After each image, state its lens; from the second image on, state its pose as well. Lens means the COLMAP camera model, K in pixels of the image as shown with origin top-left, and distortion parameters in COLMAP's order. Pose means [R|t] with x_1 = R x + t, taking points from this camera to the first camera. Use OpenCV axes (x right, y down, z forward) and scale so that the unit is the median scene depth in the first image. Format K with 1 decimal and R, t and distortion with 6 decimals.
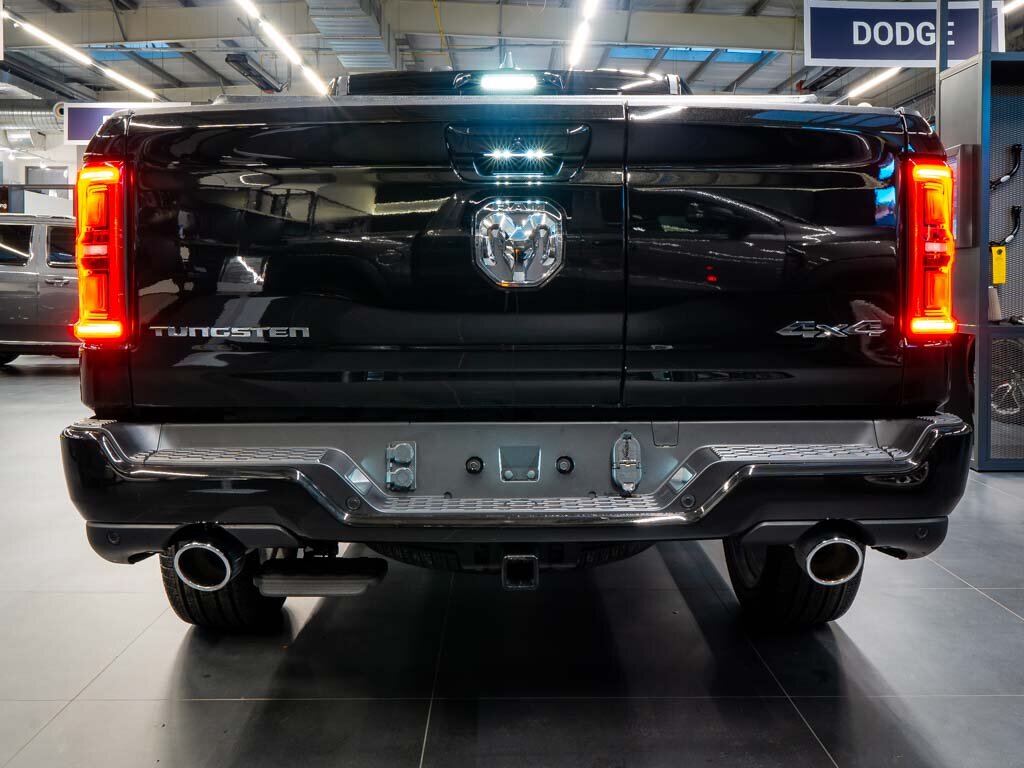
lens RADIAL K [[1008.4, 0, 511.9], [0, 1008.4, 347.3], [0, 0, 1]] dist [0.023454, 0.011814]
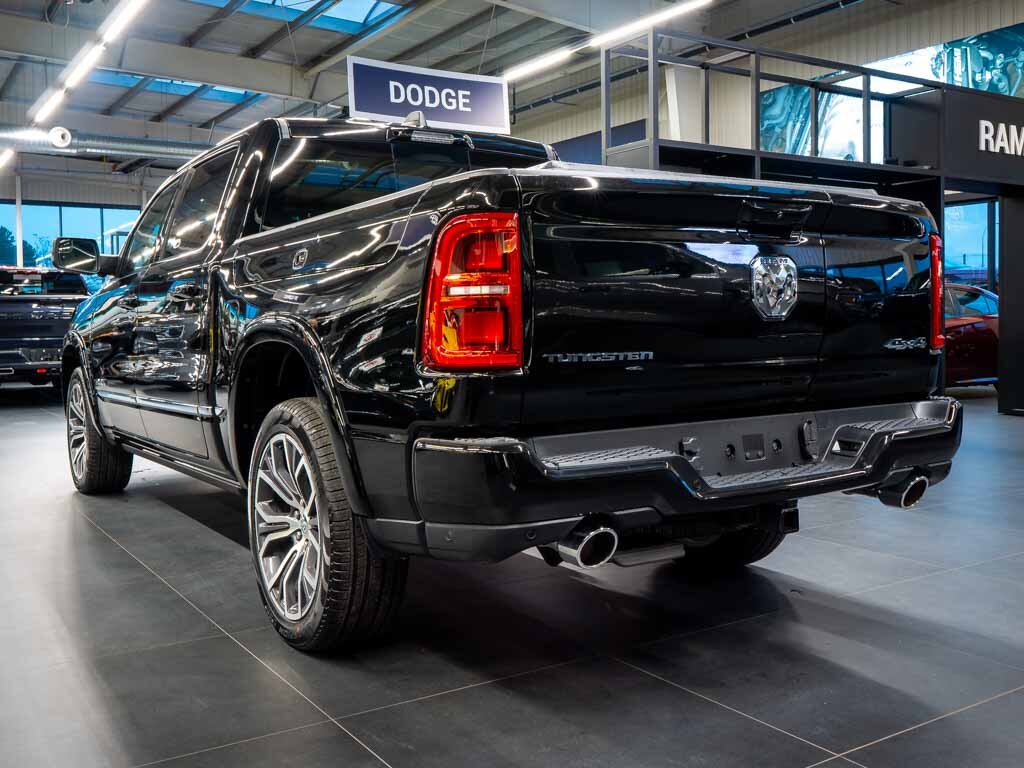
lens RADIAL K [[1038.0, 0, 512.0], [0, 1038.0, 384.0], [0, 0, 1]] dist [0.001267, 0.009517]
pose [[0.848594, -0.043519, 0.527252, -0.832783], [0.047152, 0.998866, 0.006556, 0.003946], [-0.526939, 0.019297, 0.849684, -0.020084]]
